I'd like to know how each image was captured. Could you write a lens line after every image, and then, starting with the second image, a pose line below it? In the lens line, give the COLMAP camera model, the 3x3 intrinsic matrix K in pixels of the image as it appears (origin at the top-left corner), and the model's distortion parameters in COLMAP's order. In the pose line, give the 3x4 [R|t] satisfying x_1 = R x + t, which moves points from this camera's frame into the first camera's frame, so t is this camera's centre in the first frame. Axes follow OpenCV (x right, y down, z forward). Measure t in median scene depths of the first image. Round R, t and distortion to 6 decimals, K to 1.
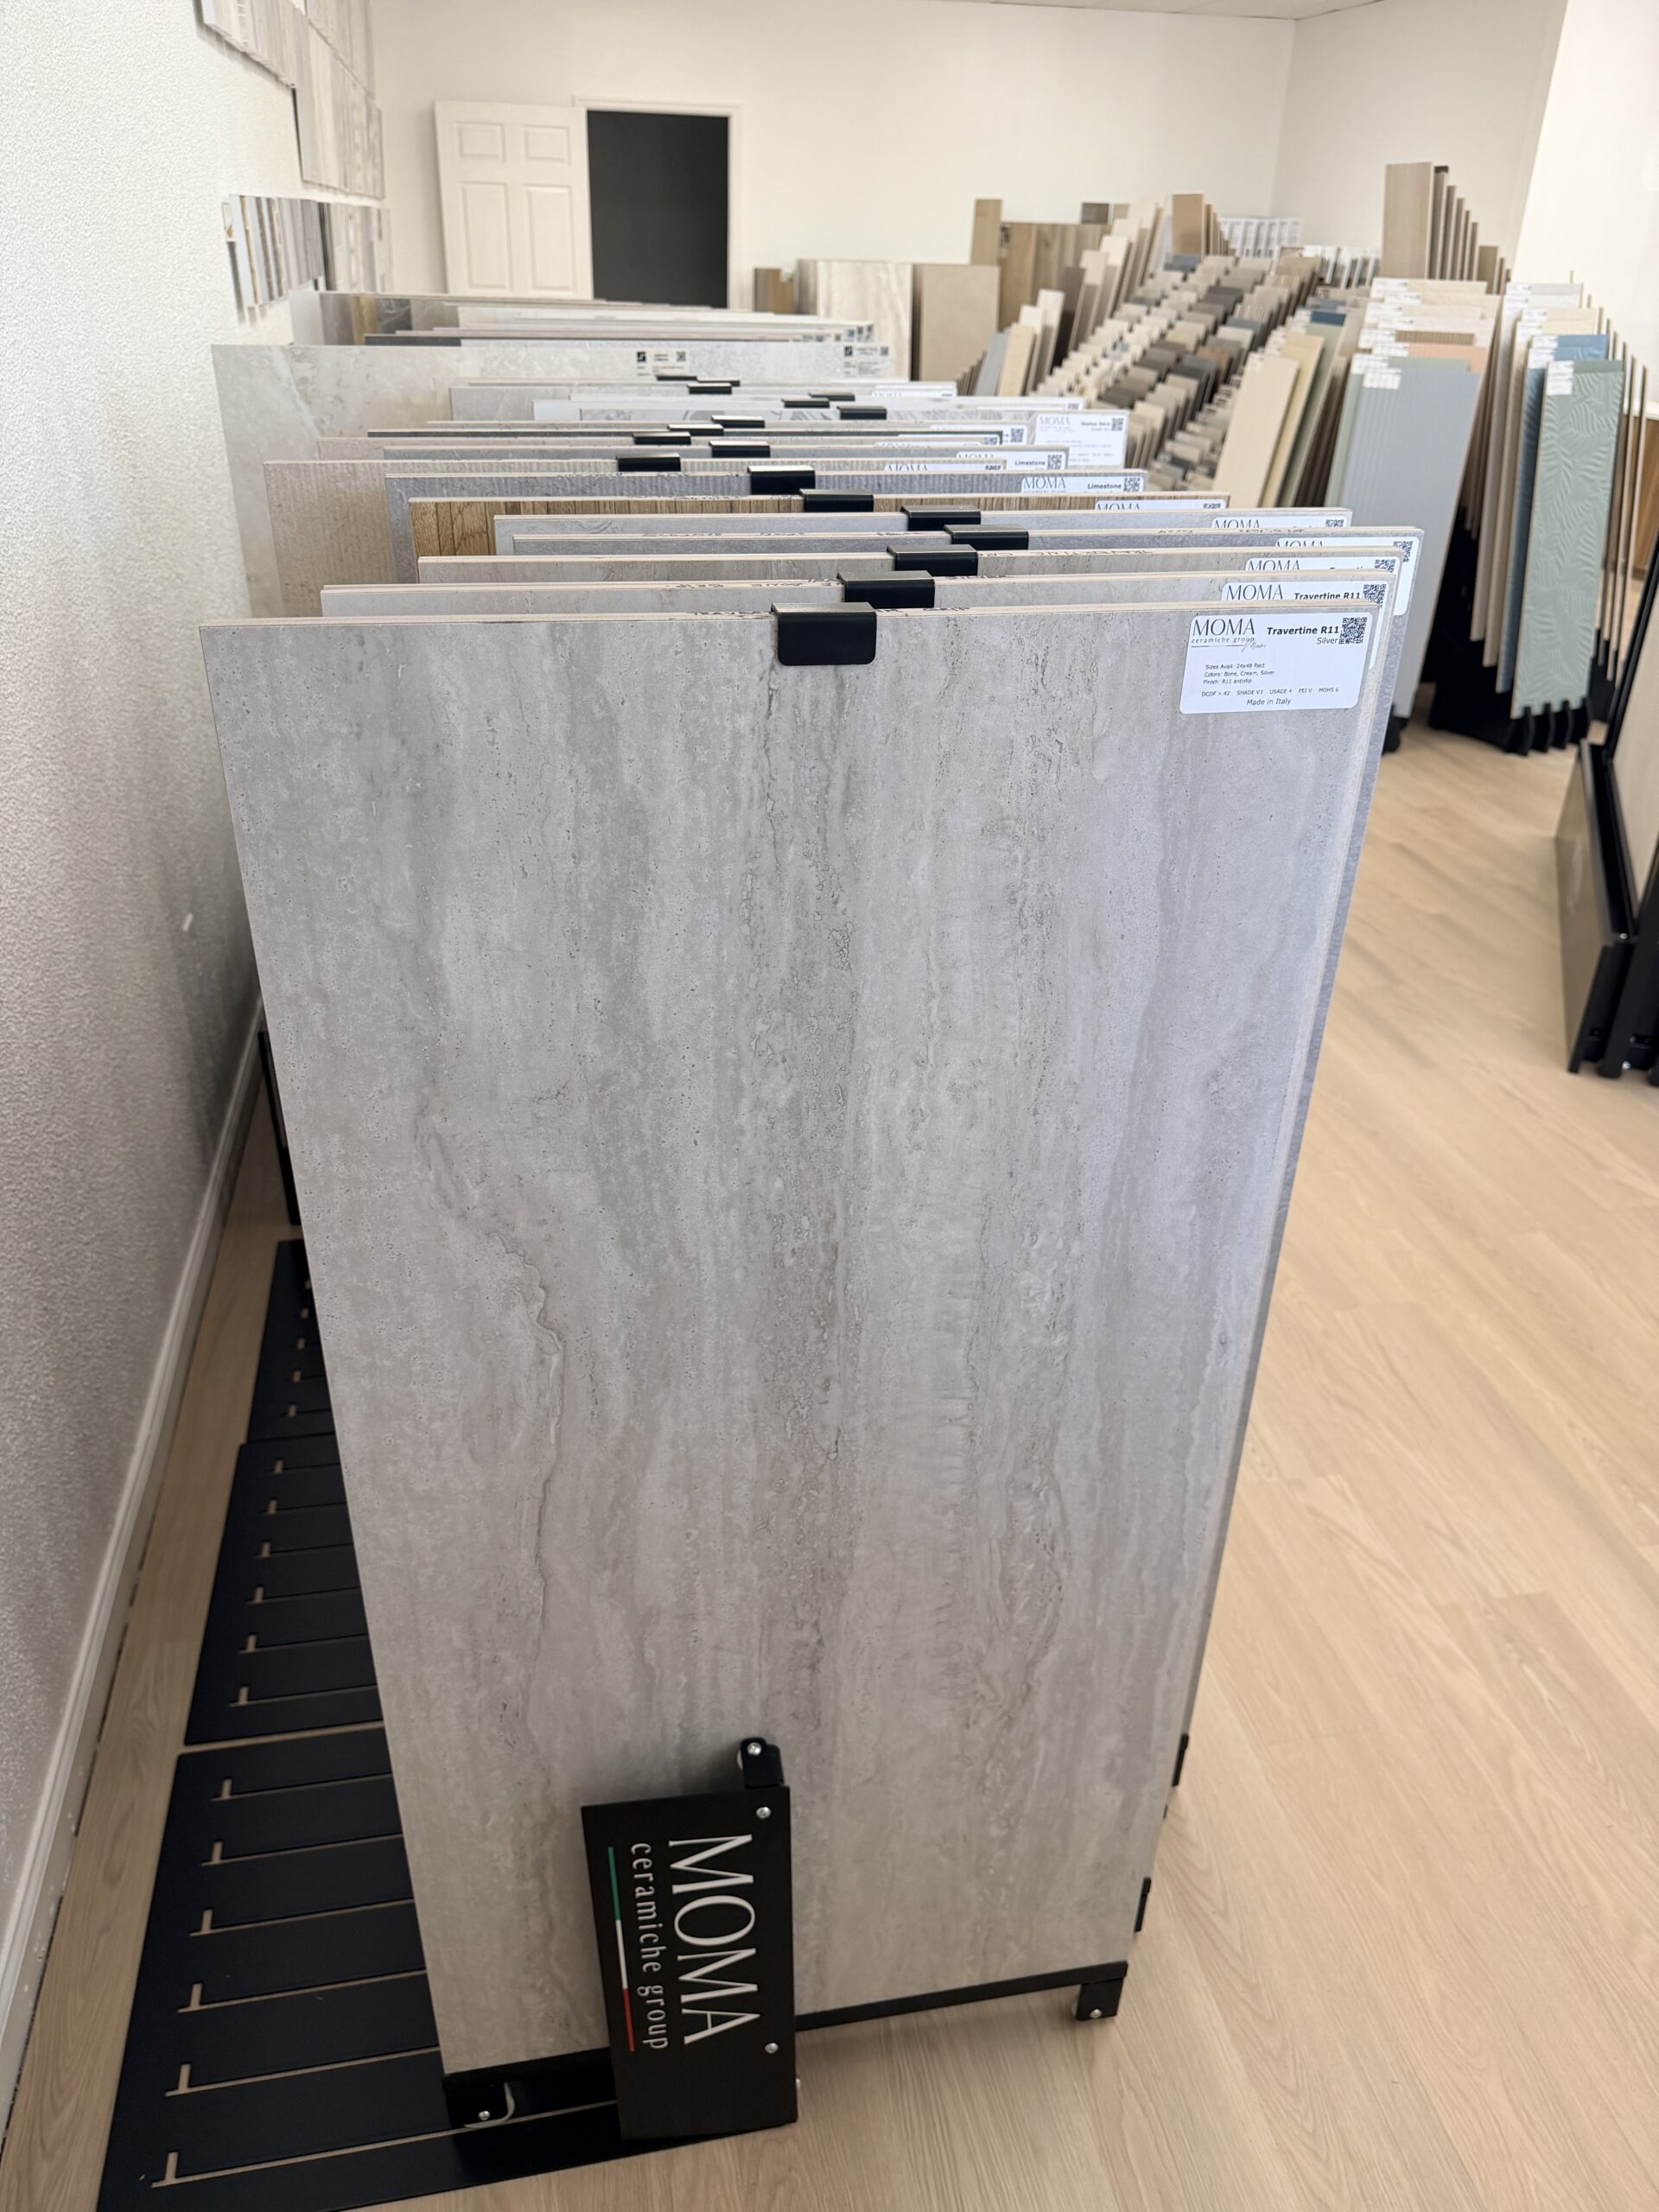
lens RADIAL K [[1529.2, 0, 857.8], [0, 1529.2, 1060.2], [0, 0, 1]] dist [0.128668, -0.191769]
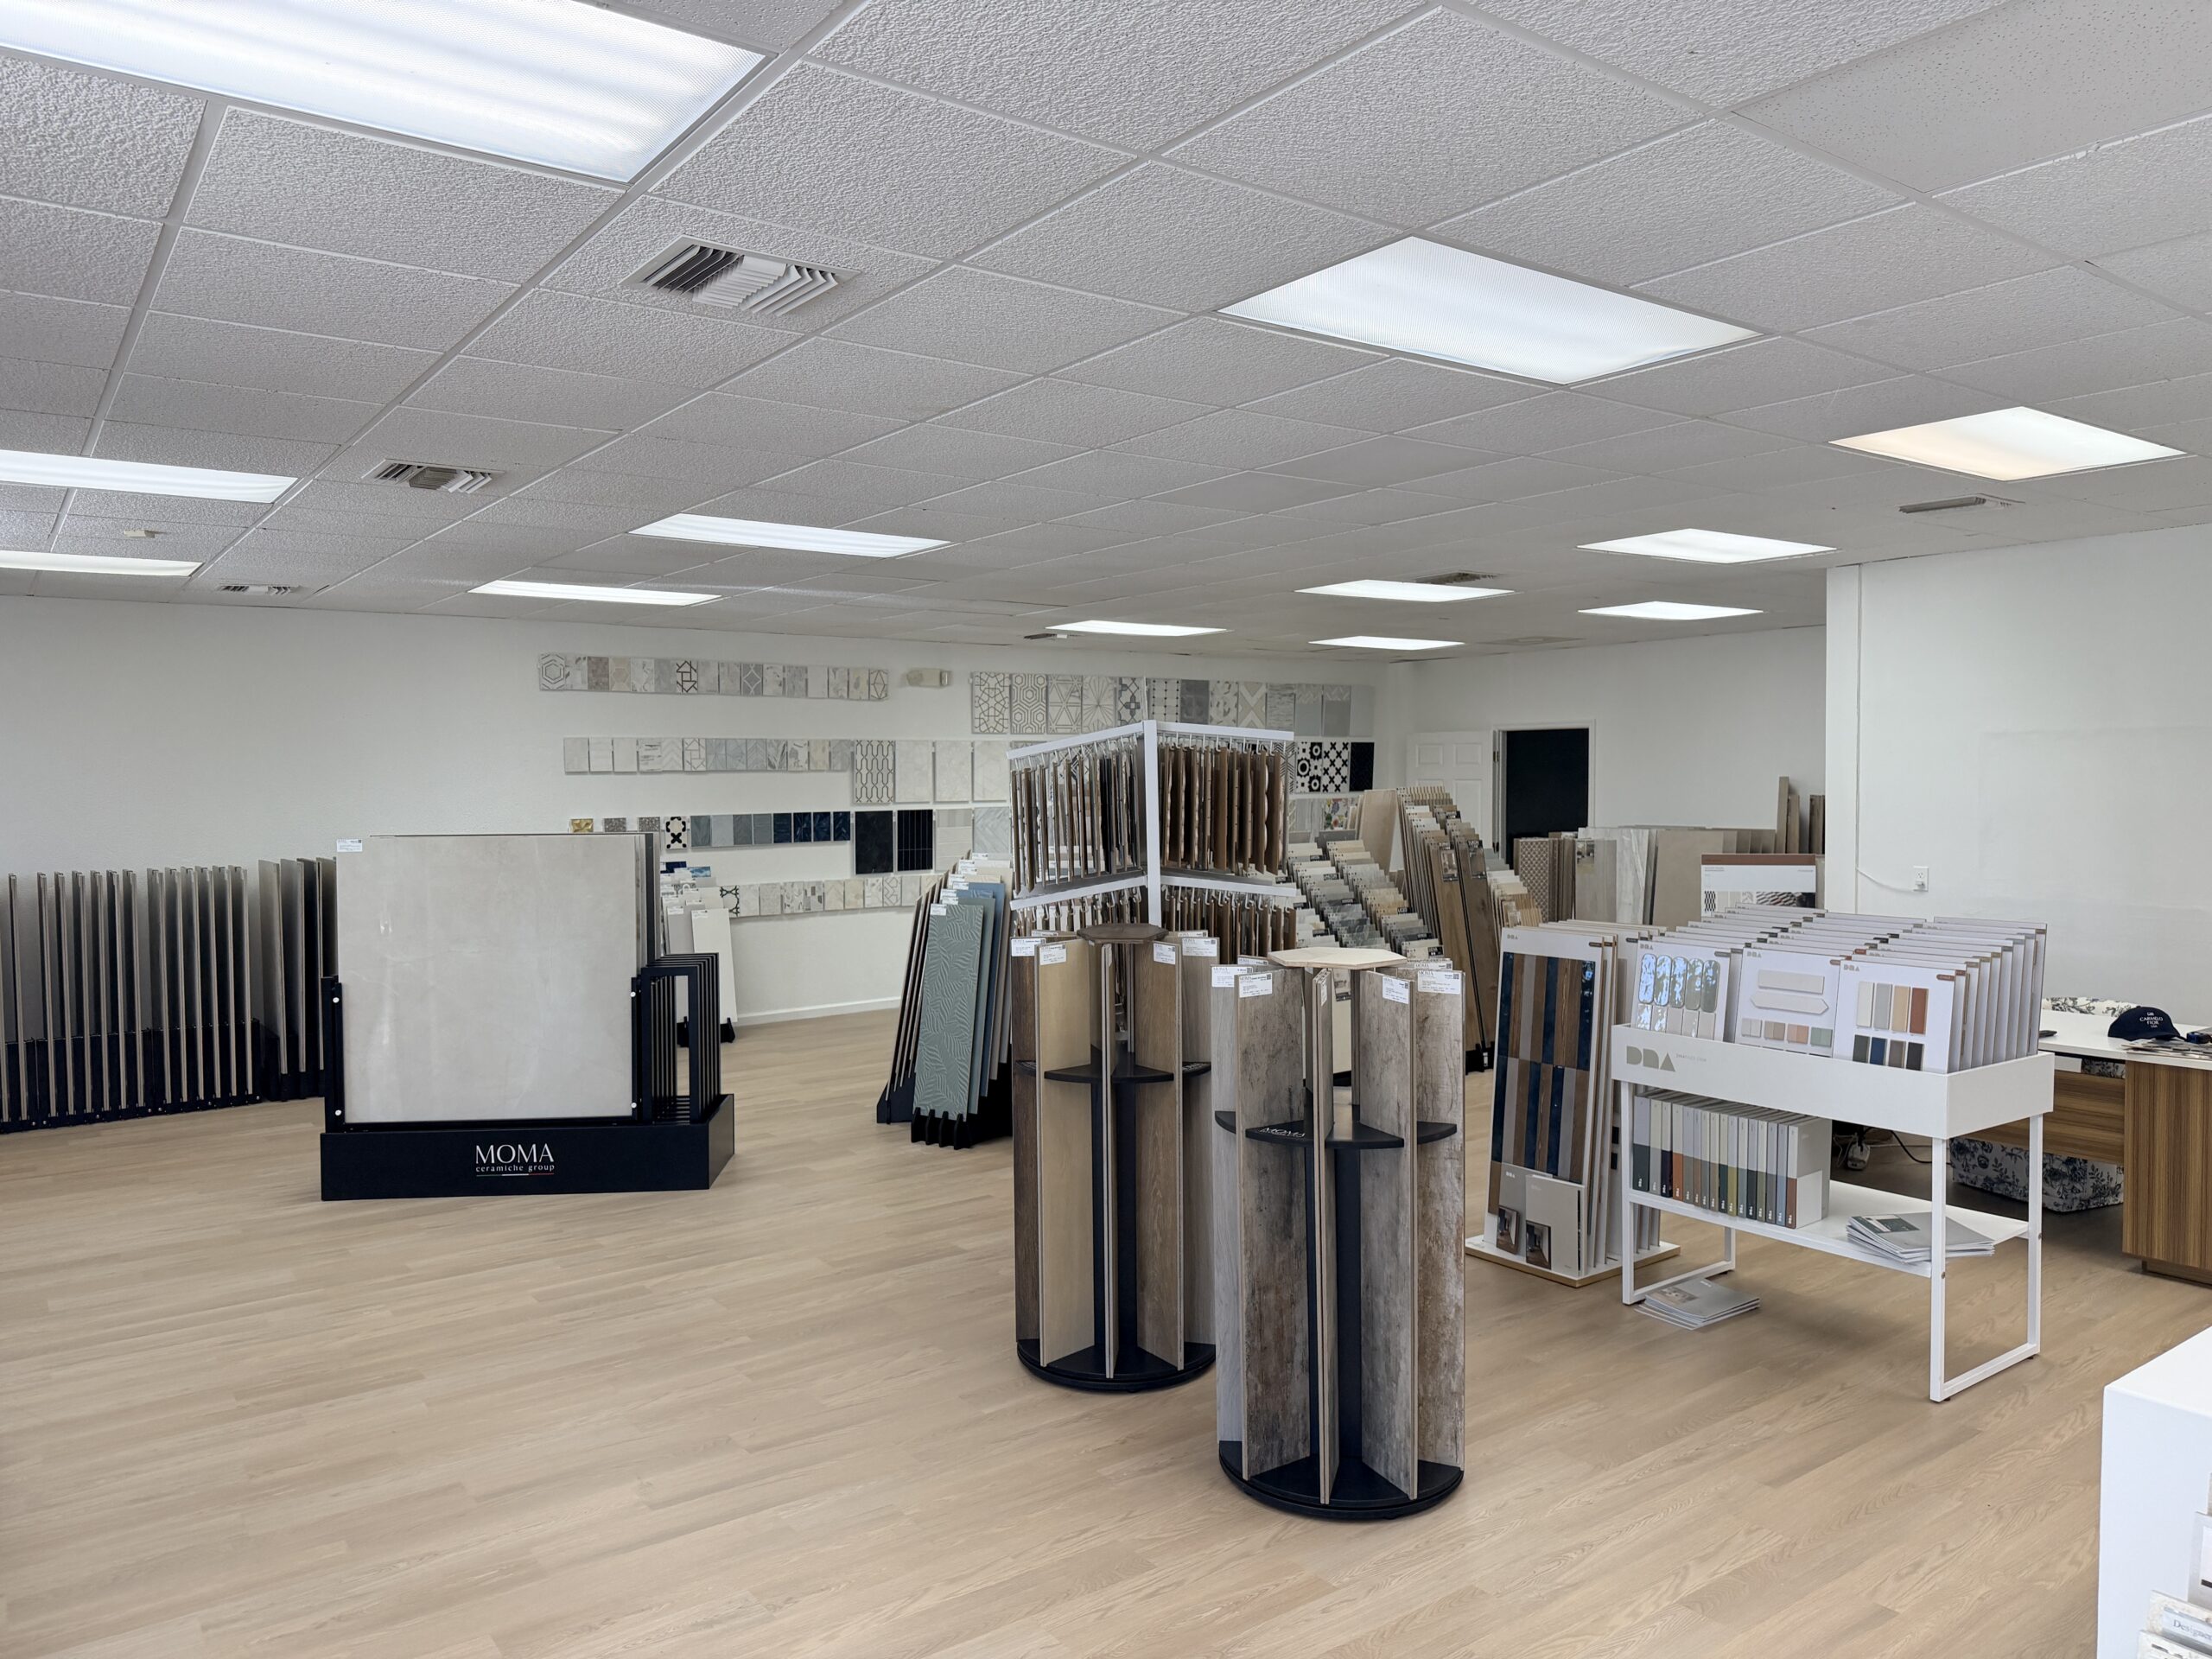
lens RADIAL K [[1529.3, 0, 1116.1], [0, 1529.3, 843.3], [0, 0, 1]] dist [0.152868, -0.266533]
pose [[0.413265, 0.010891, -0.910546, 0.924149], [-0.407554, 0.896402, -0.174253, -0.136970], [0.814317, 0.443109, 0.374890, 0.245374]]
